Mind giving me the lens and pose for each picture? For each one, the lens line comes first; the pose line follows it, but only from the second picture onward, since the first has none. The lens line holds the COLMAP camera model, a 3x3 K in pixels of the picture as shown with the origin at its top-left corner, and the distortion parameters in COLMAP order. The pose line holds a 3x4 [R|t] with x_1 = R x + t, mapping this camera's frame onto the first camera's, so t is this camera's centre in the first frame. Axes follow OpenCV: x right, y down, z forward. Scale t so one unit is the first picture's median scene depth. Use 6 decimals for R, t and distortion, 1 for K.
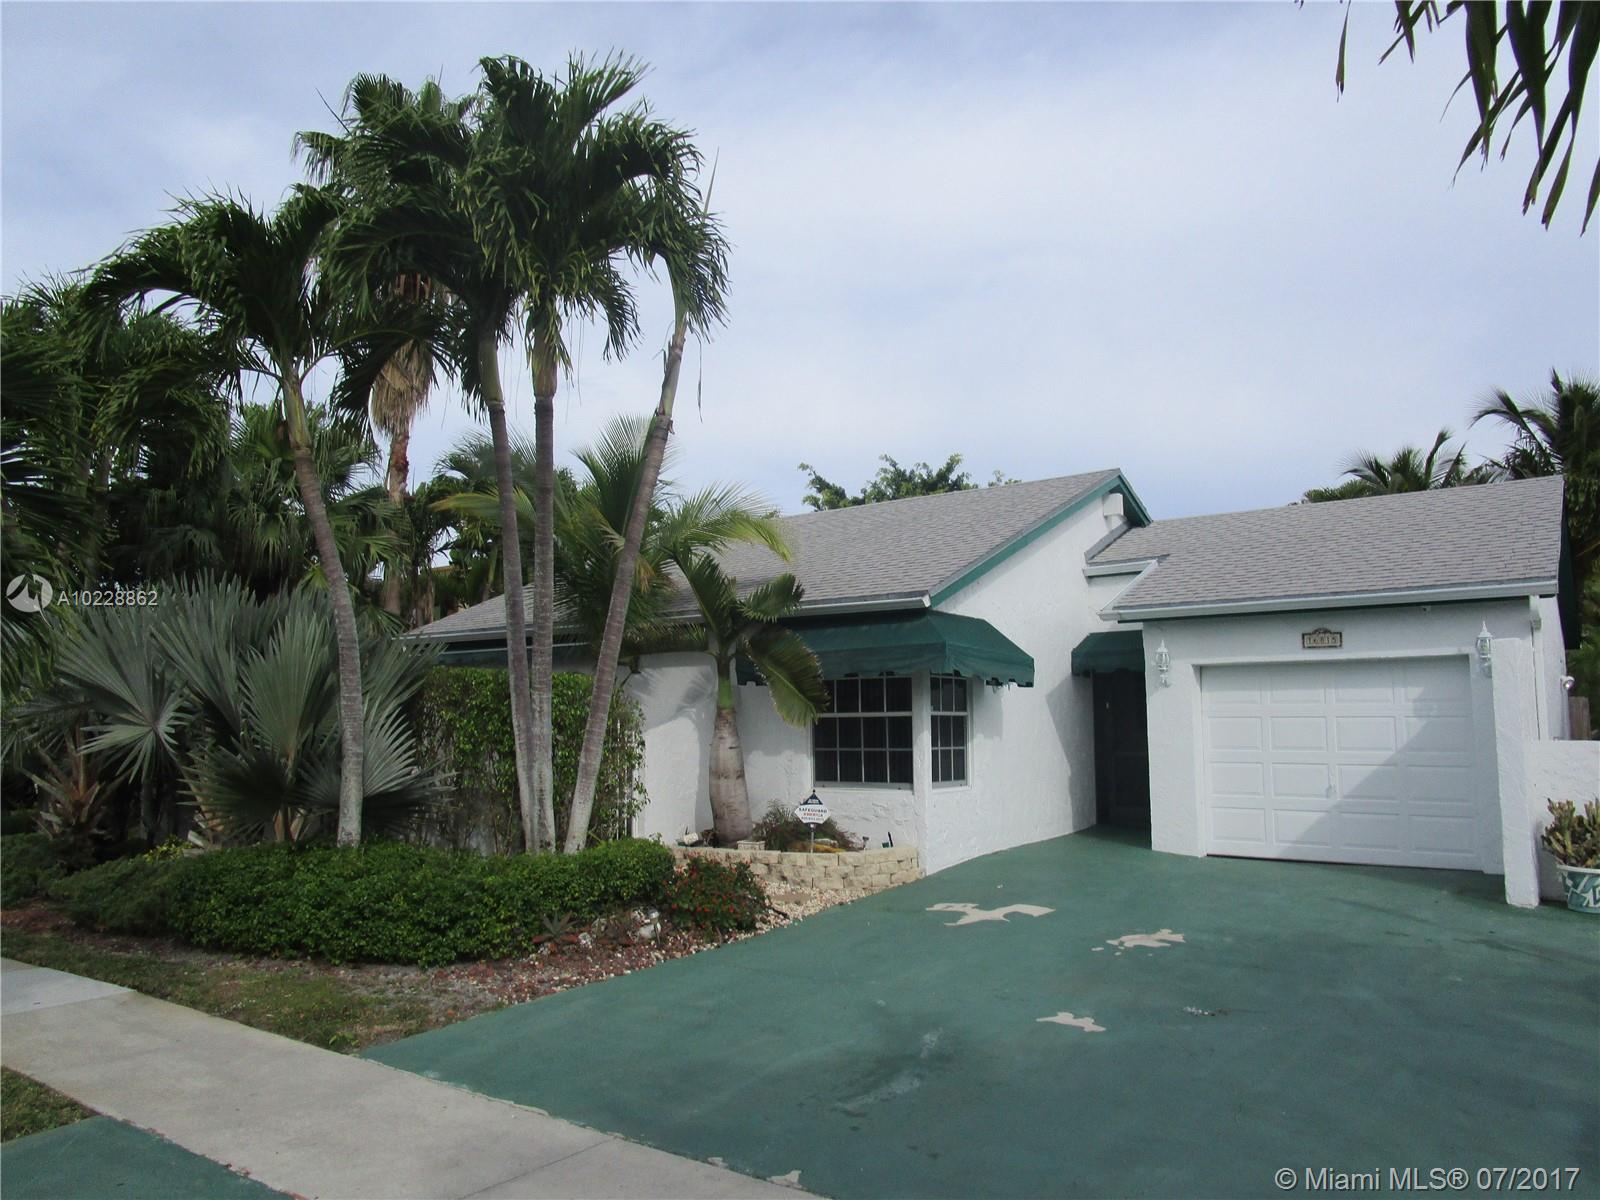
lens RADIAL K [[1110.2, 0, 802.5], [0, 1110.2, 610.7], [0, 0, 1]] dist [-0.018674, 0.002842]
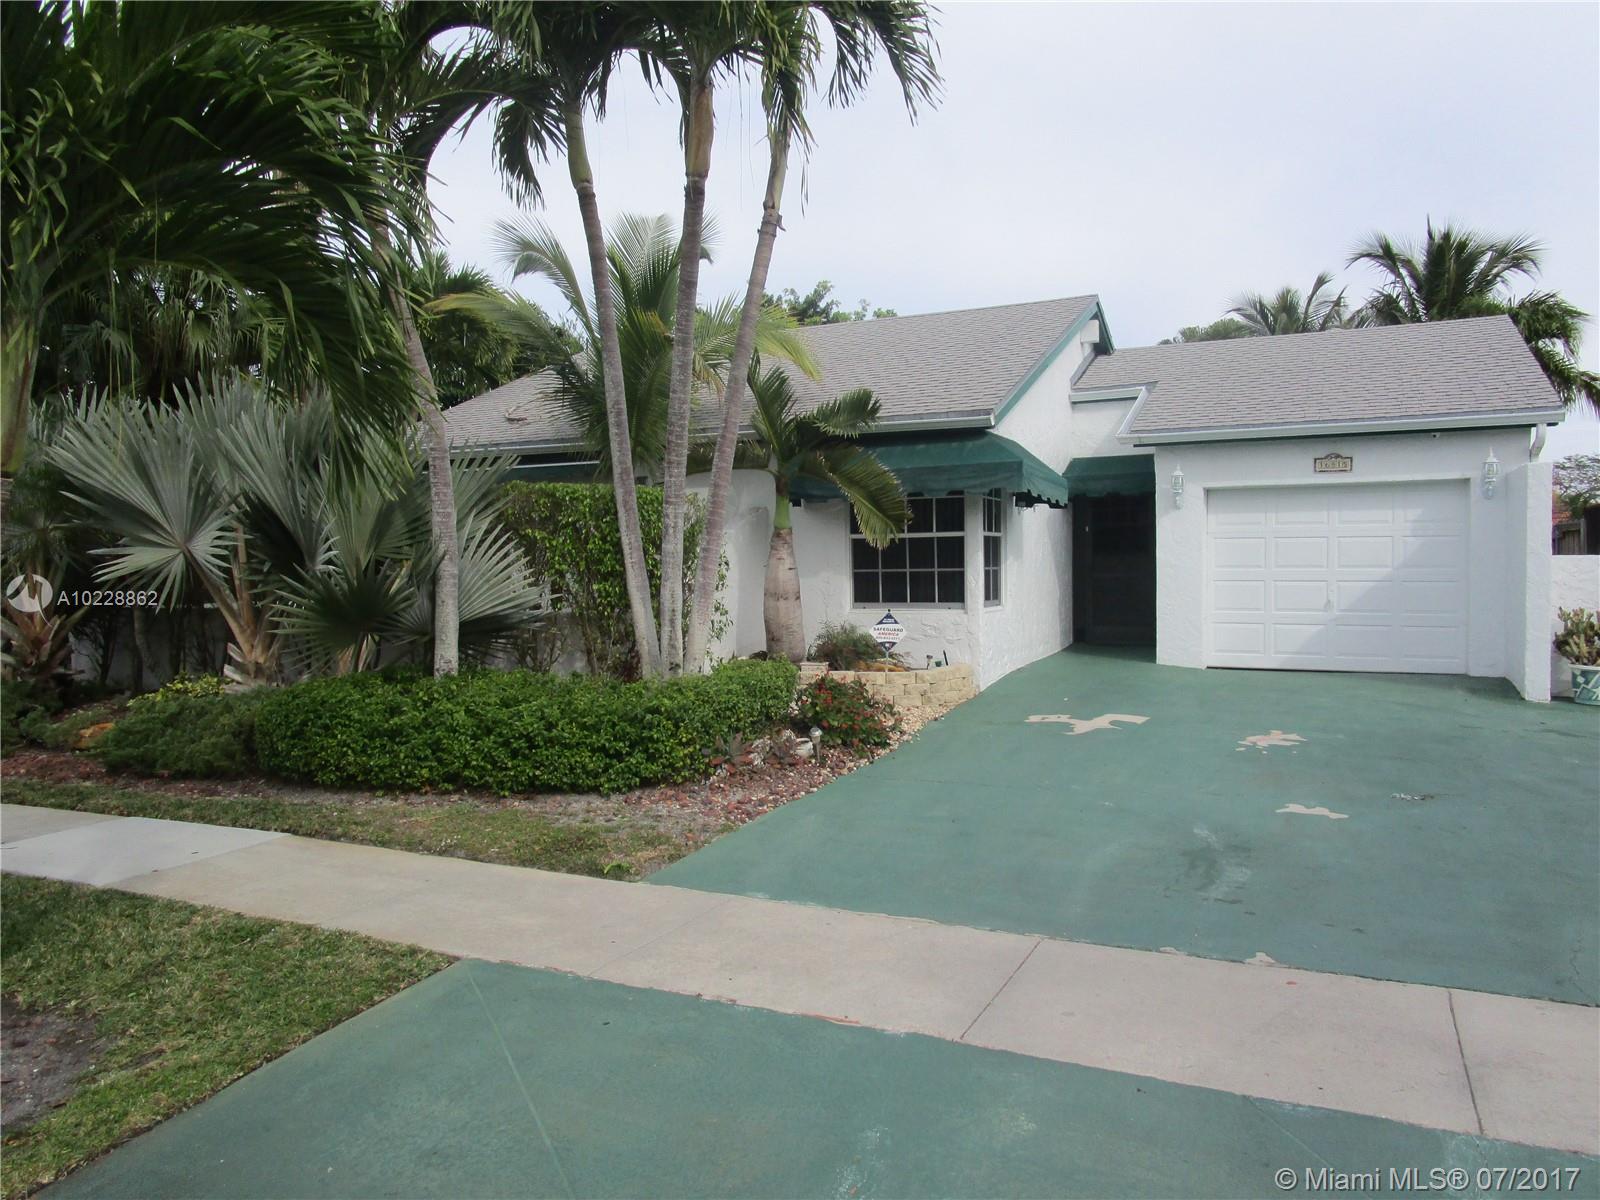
lens RADIAL K [[1110.2, 0, 801.4], [0, 1110.2, 595.5], [0, 0, 1]] dist [-0.018674, 0.002842]
pose [[0.982937, -0.012099, 0.183542, -0.261445], [-0.012624, 0.991045, 0.132932, 0.018950], [-0.183507, -0.132981, 0.973982, 0.050461]]
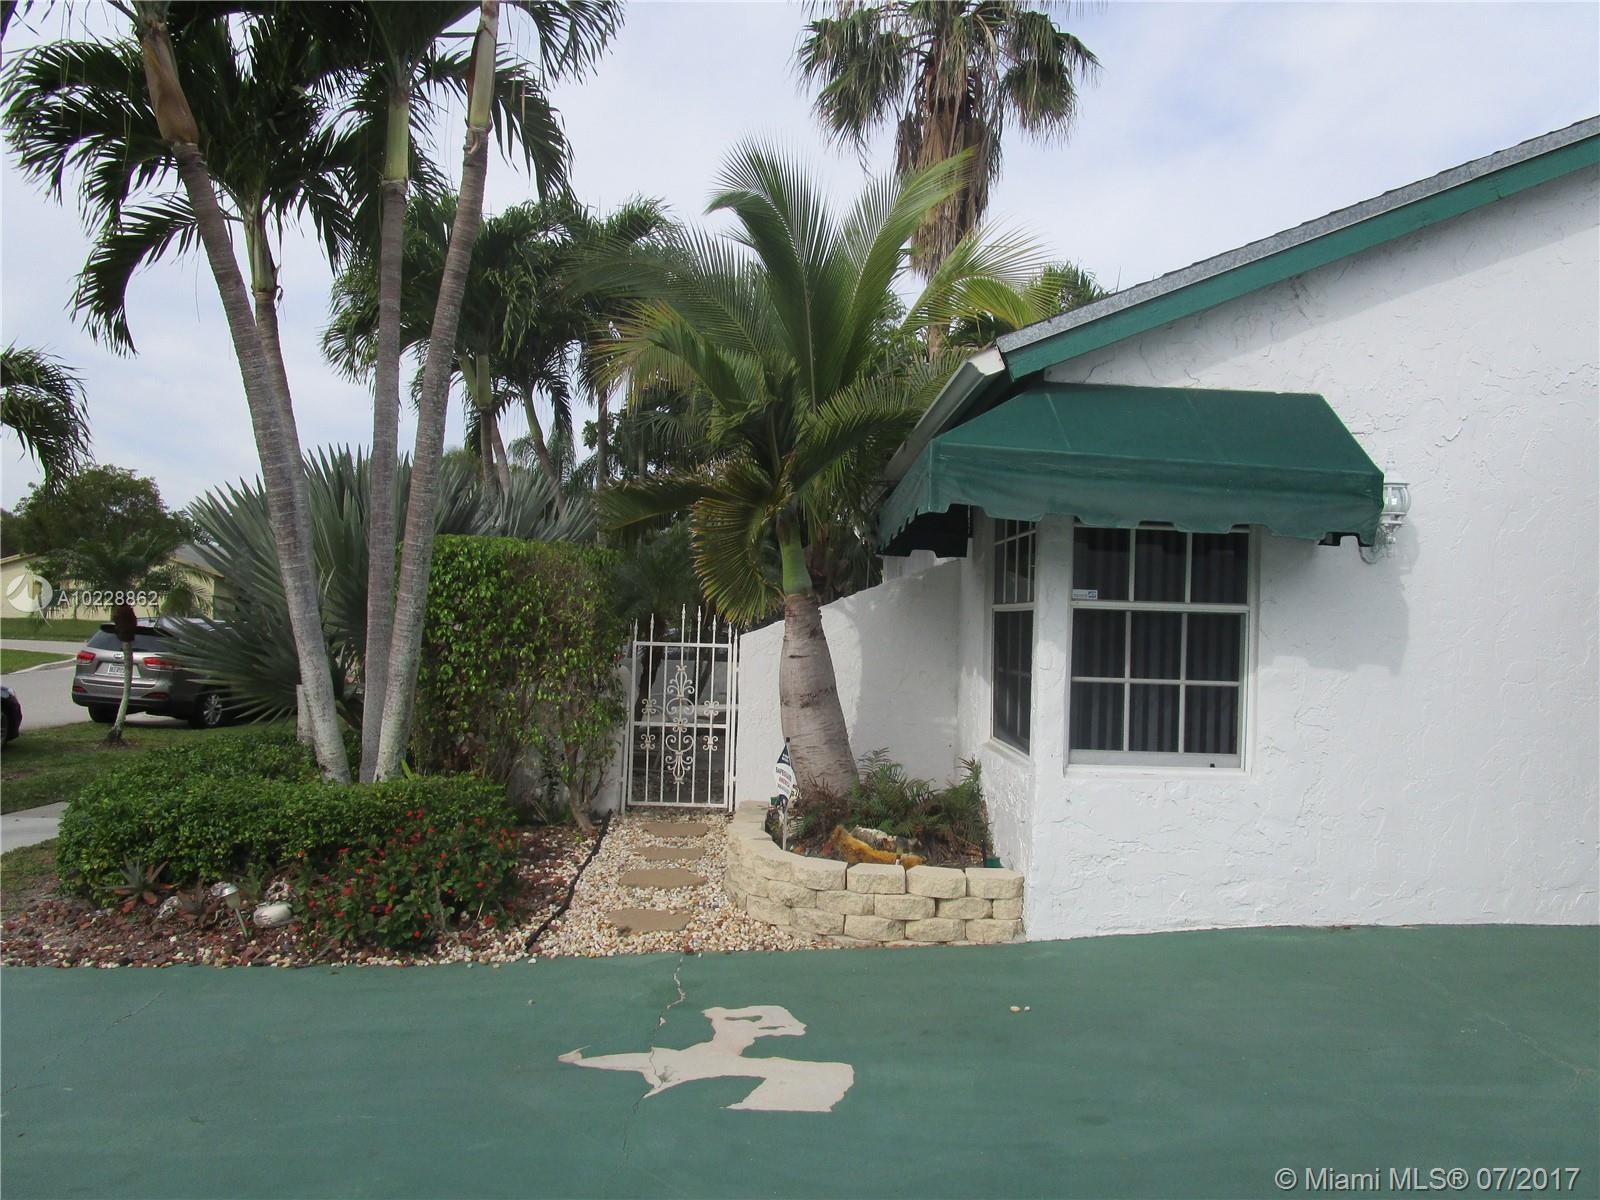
lens RADIAL K [[1110.2, 0, 800.9], [0, 1110.2, 592.5], [0, 0, 1]] dist [-0.018674, 0.002842]
pose [[0.595290, 0.011410, -0.803430, 0.497931], [0.055580, 0.996919, 0.055340, 0.063602], [0.801587, -0.077598, 0.592822, 0.734475]]
